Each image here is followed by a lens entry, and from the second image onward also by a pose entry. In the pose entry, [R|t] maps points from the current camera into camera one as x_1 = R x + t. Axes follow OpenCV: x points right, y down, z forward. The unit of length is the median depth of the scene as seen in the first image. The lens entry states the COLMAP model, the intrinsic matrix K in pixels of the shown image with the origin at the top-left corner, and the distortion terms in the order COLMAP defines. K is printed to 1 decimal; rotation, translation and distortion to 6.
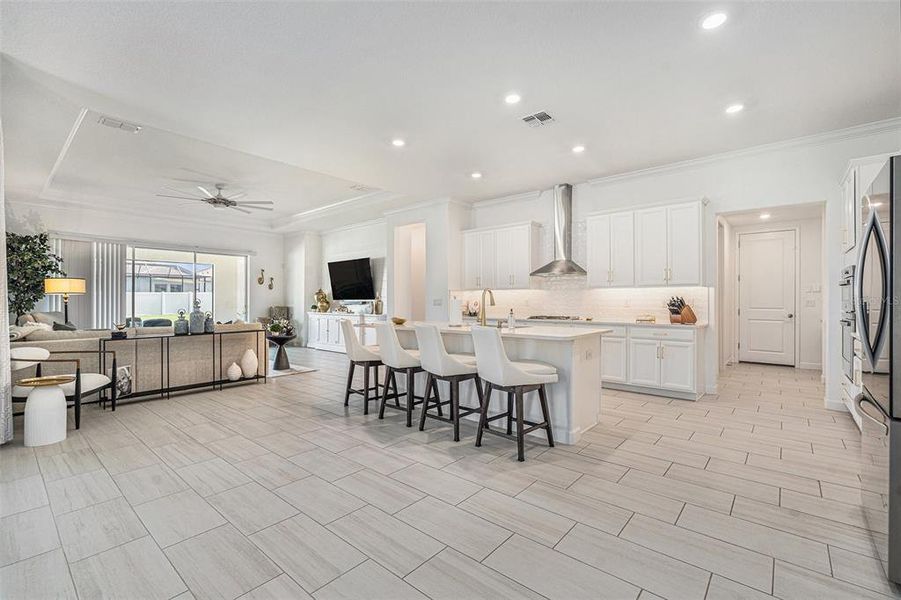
lens RADIAL K [[395.1, 0, 452.3], [0, 395.1, 299.5], [0, 0, 1]] dist [-0.003515, 0.000106]
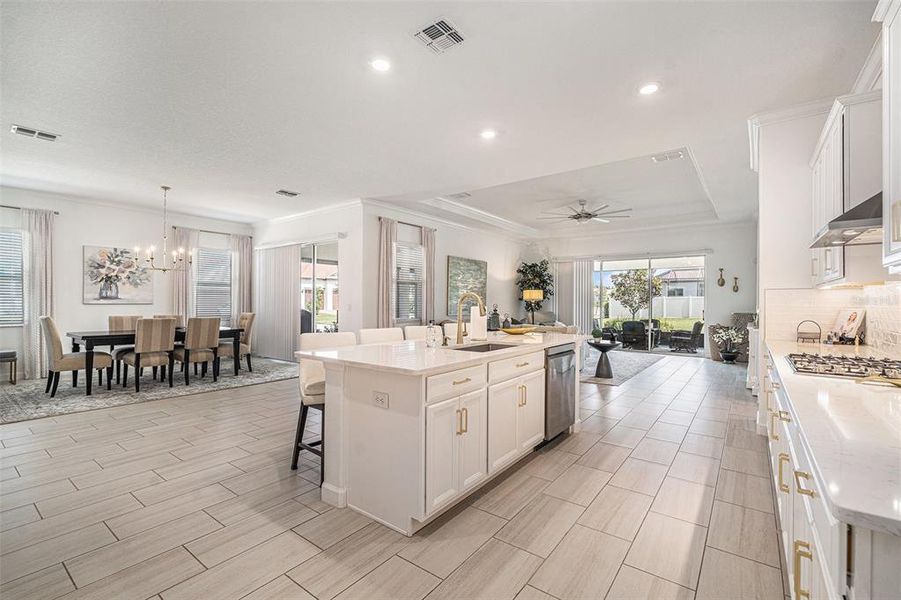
lens RADIAL K [[399.6, 0, 450.5], [0, 399.6, 300.0], [0, 0, 1]] dist [-0.003056, -0.000411]
pose [[0.057185, -0.004700, -0.998353, 0.516076], [-0.002274, 0.999986, -0.004838, -0.005757], [0.998361, 0.002547, 0.057174, 0.572732]]
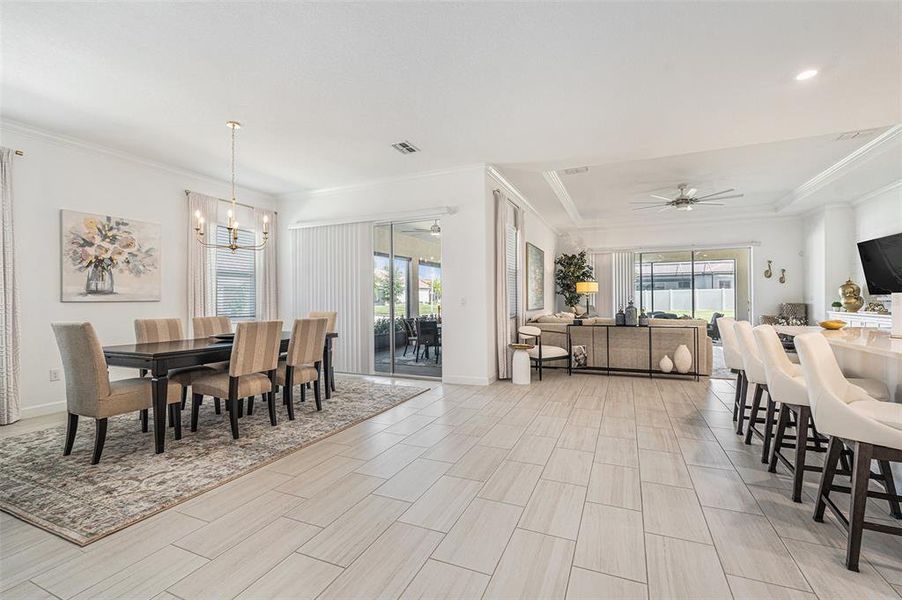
lens RADIAL K [[398.5, 0, 450.2], [0, 398.5, 298.9], [0, 0, 1]] dist [-0.002630, -0.000183]
pose [[0.285740, -0.001760, -0.958306, 0.241670], [0.009018, 0.999959, 0.000852, 0.001601], [0.958265, -0.008885, 0.285744, 0.114088]]
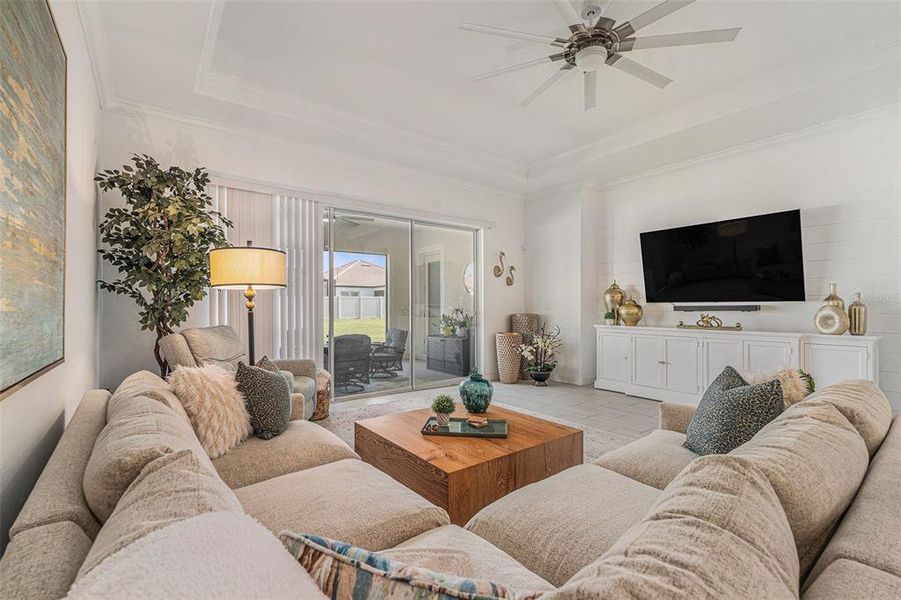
lens RADIAL K [[402.6, 0, 454.9], [0, 402.6, 305.3], [0, 0, 1]] dist [-0.000580, 0.000043]
pose [[0.976508, -0.000111, -0.215481, -0.642291], [0.000930, 0.999993, 0.003701, 0.003370], [0.215479, -0.003815, 0.976501, 0.595872]]
